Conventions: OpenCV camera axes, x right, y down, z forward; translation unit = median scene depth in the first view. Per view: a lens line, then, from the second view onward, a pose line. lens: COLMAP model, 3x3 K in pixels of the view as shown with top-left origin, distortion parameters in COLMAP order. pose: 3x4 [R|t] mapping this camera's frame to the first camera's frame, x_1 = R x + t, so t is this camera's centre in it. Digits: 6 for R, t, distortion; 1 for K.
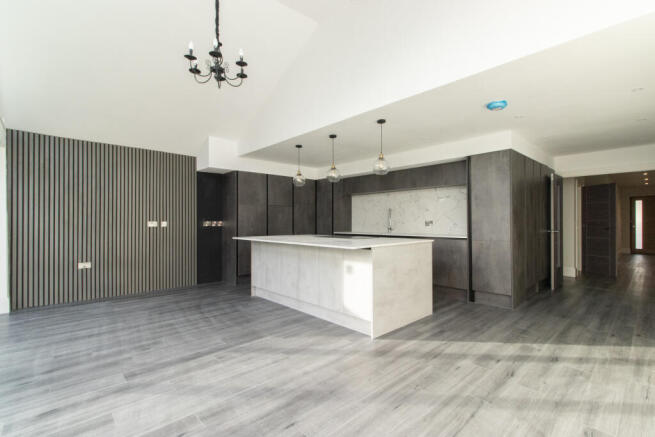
lens RADIAL K [[306.5, 0, 332.8], [0, 306.5, 220.1], [0, 0, 1]] dist [0.002703, -0.000024]
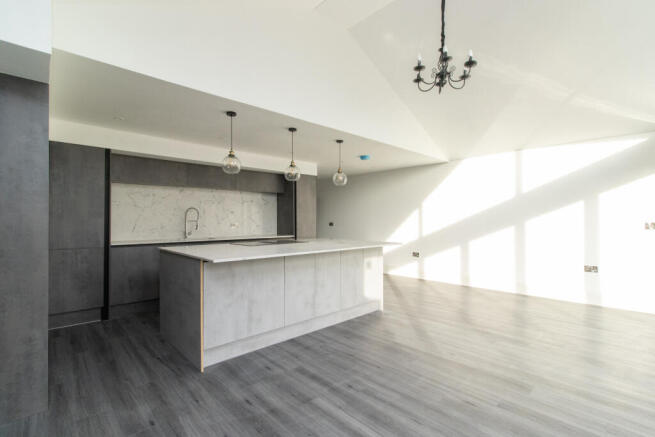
lens RADIAL K [[306.5, 0, 332.8], [0, 306.5, 220.1], [0, 0, 1]] dist [0.002703, -0.000024]
pose [[-0.019737, 0.006900, 0.999781, -0.986885], [-0.006854, 0.999952, -0.007037, -0.005185], [-0.999782, -0.006992, -0.019689, 0.995015]]
